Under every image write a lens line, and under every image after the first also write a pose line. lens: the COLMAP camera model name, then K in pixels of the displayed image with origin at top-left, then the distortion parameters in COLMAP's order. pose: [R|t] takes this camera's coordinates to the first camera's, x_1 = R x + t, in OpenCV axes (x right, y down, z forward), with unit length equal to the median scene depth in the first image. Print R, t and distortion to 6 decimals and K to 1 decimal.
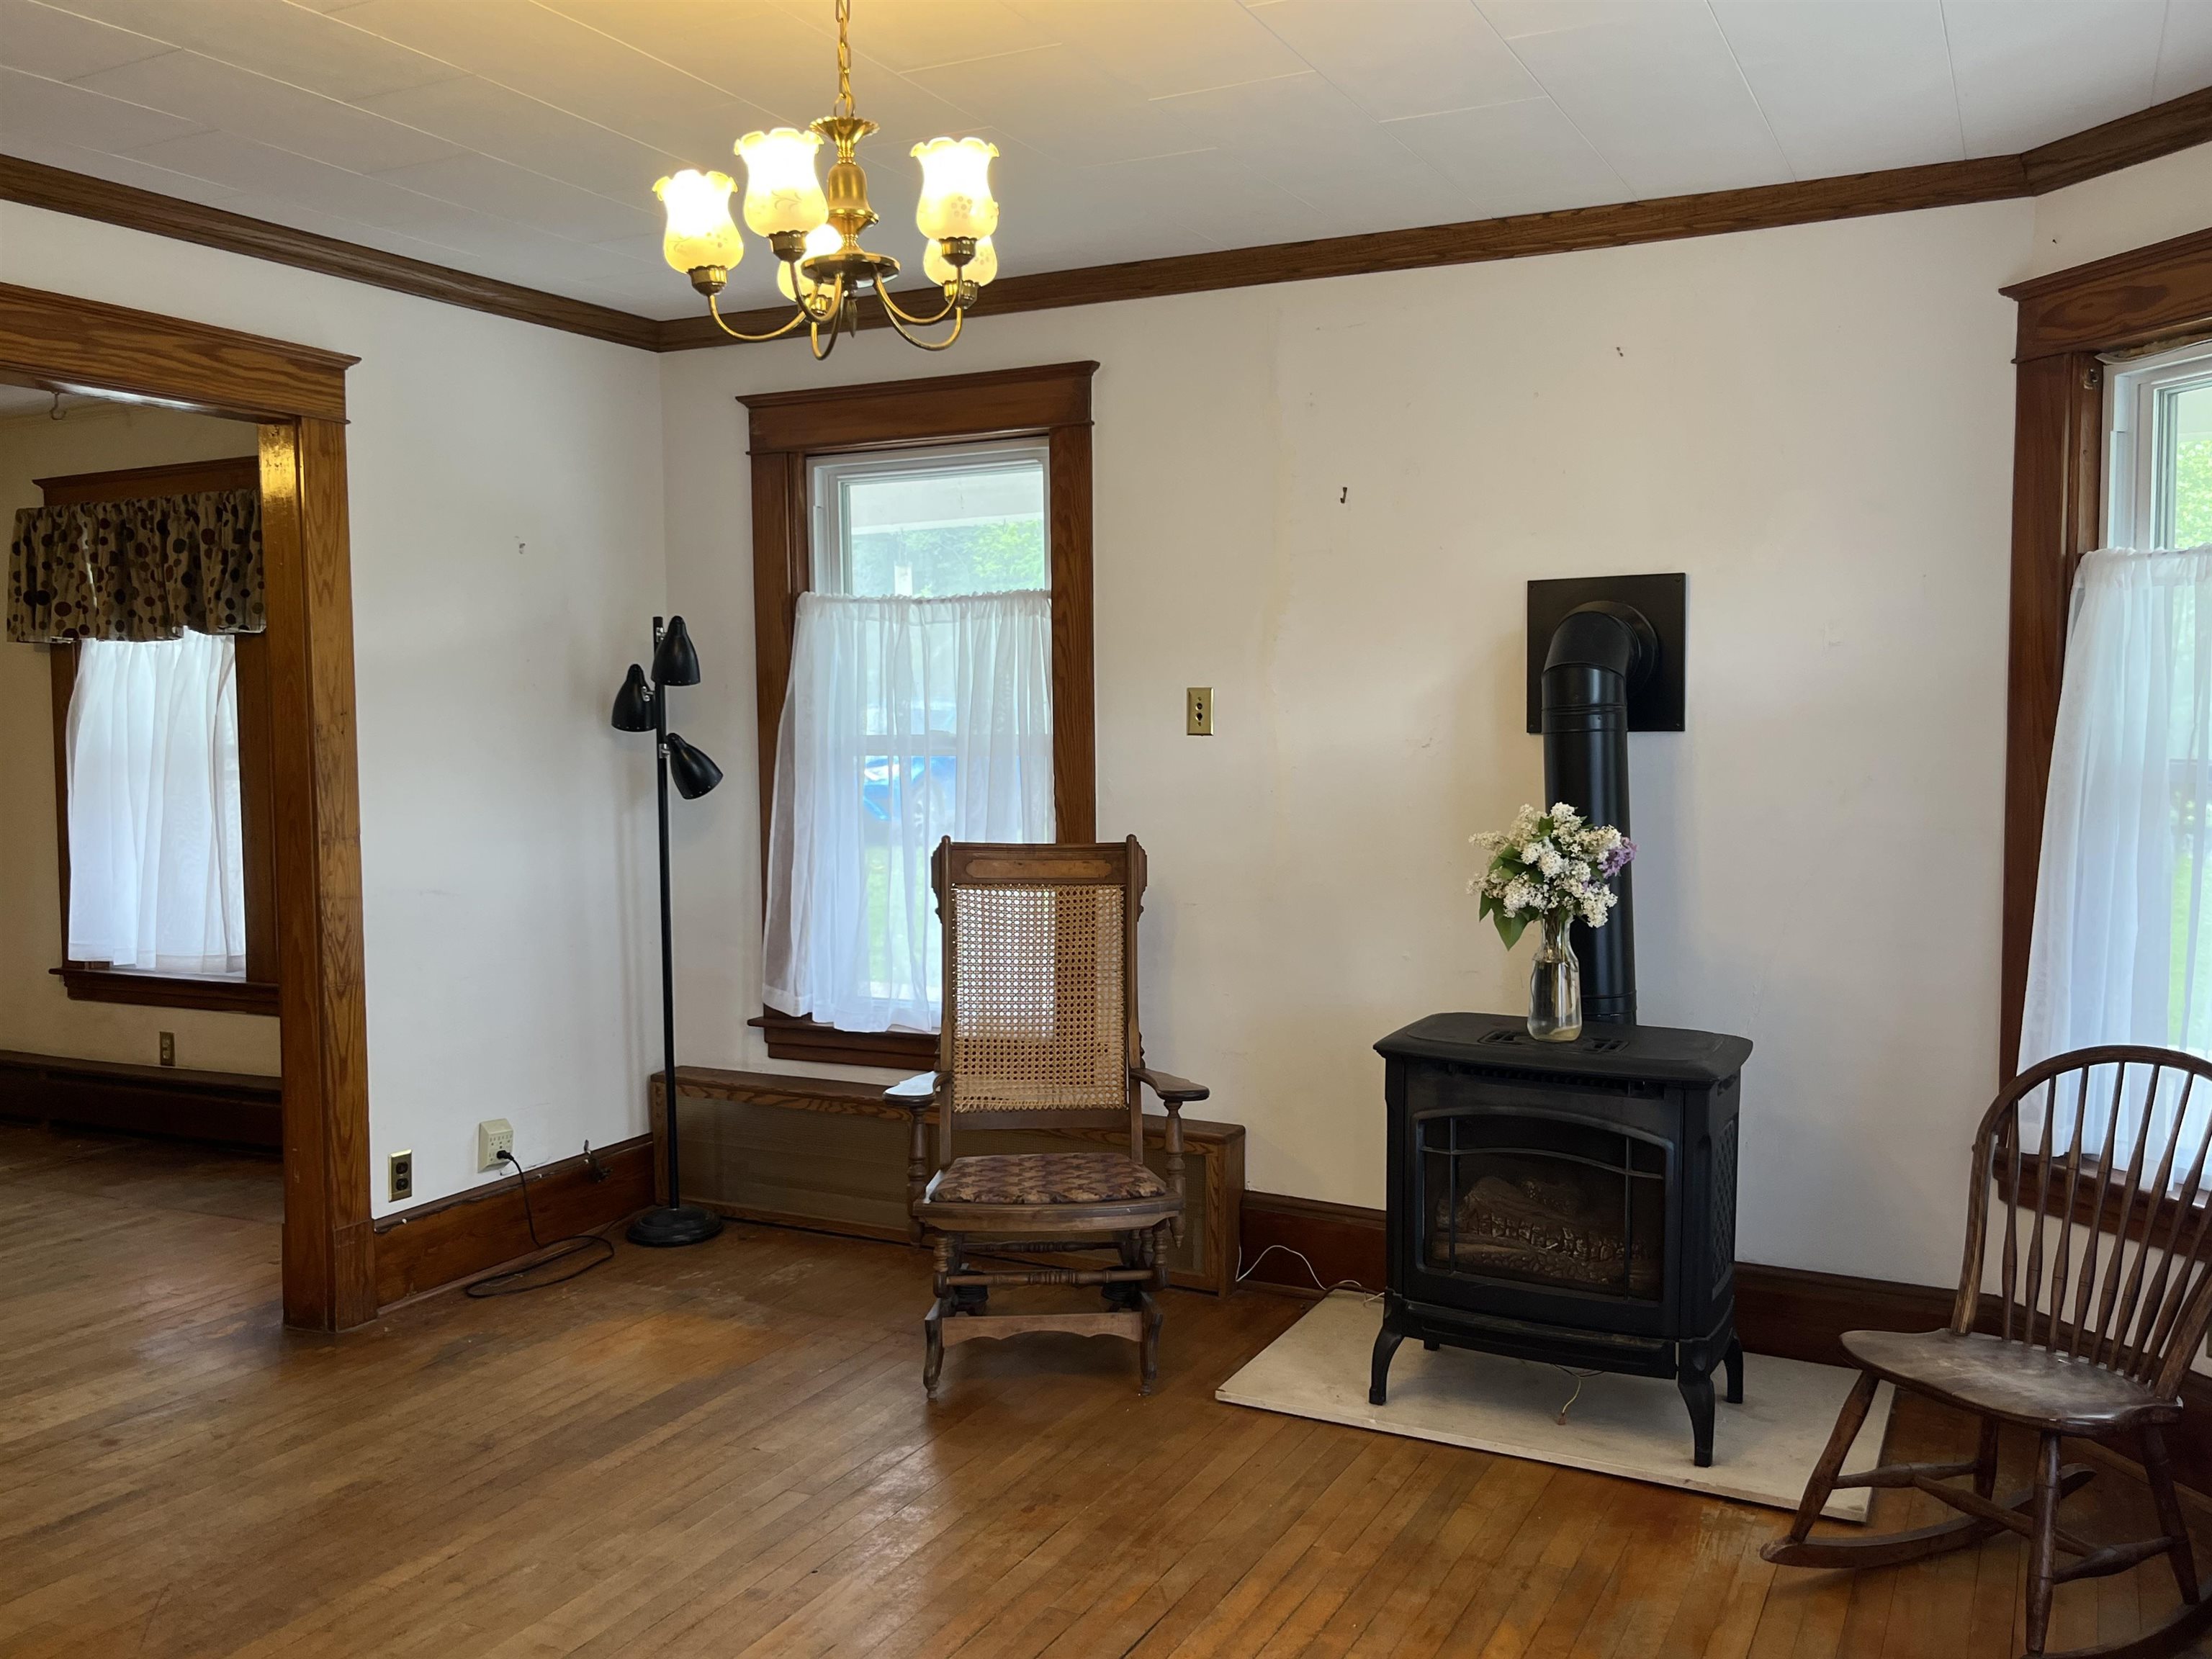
lens RADIAL K [[1857.2, 0, 1107.5], [0, 1857.2, 858.9], [0, 0, 1]] dist [0.060030, -0.083439]
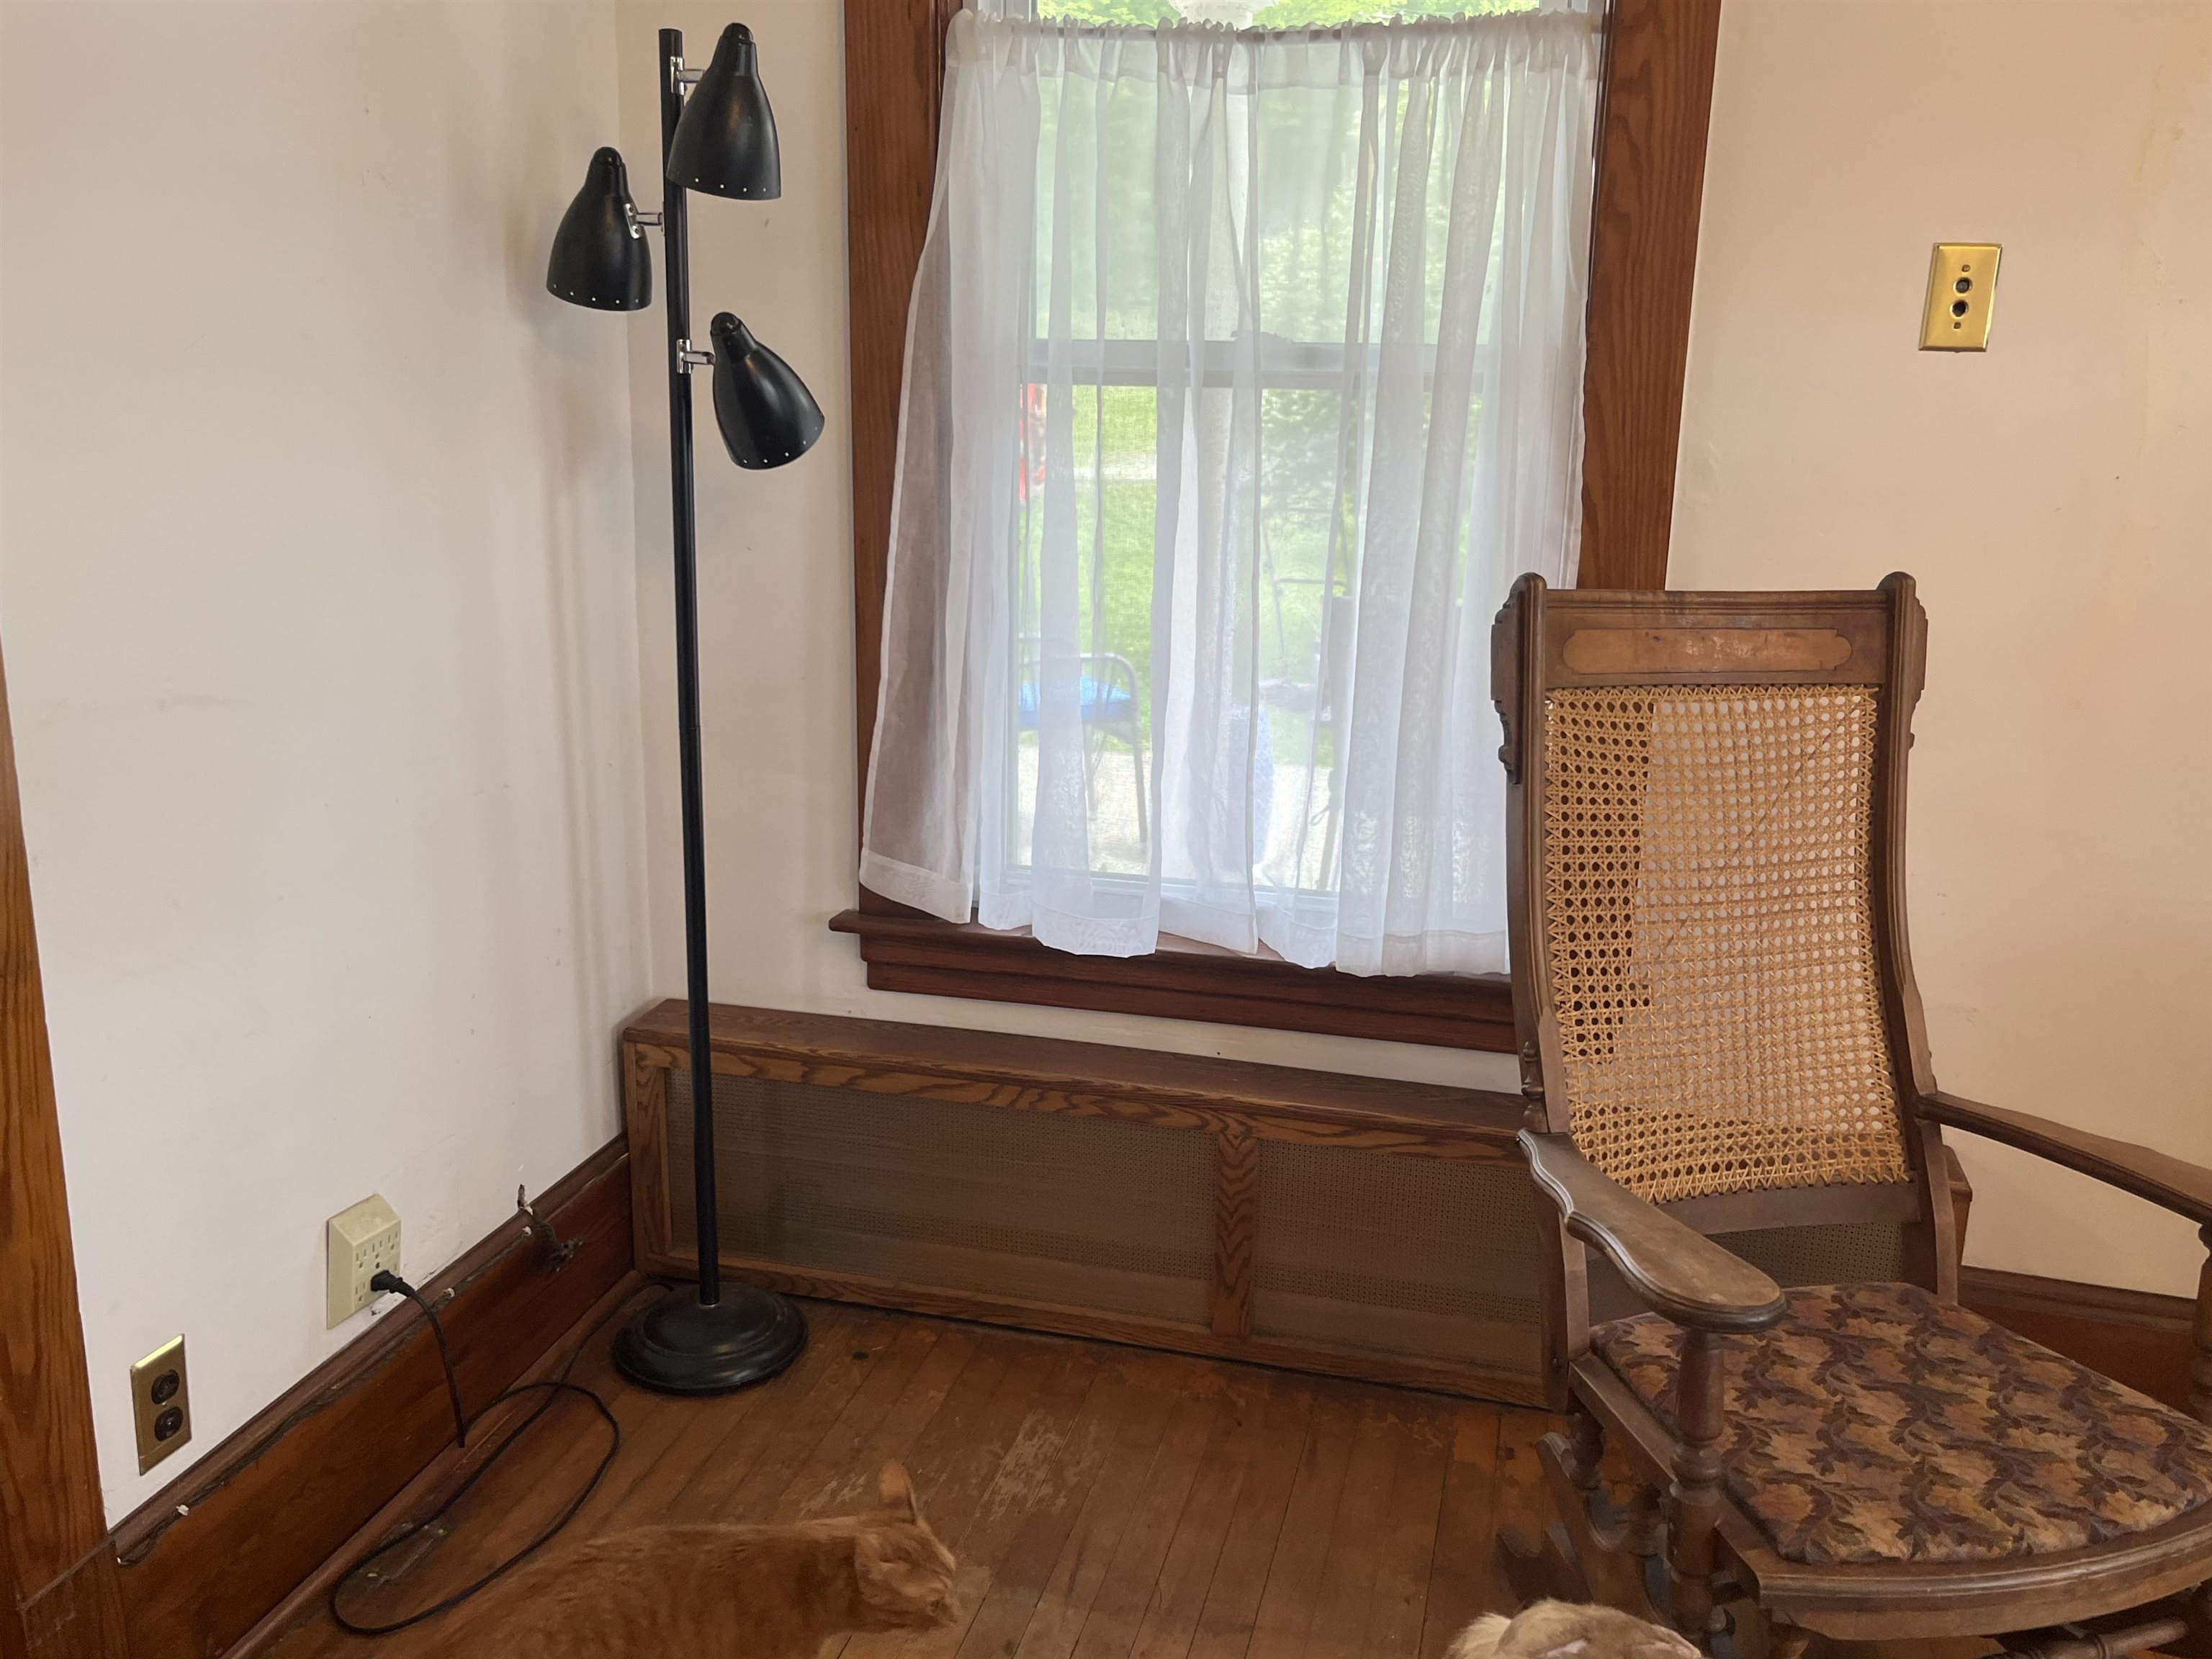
lens RADIAL K [[1857.2, 0, 1142.6], [0, 1857.2, 842.3], [0, 0, 1]] dist [0.060030, -0.083439]
pose [[0.972041, -0.026458, 0.233316, -0.239537], [-0.013359, 0.985791, 0.167445, -0.019747], [-0.234431, -0.165880, 0.957876, 0.529450]]
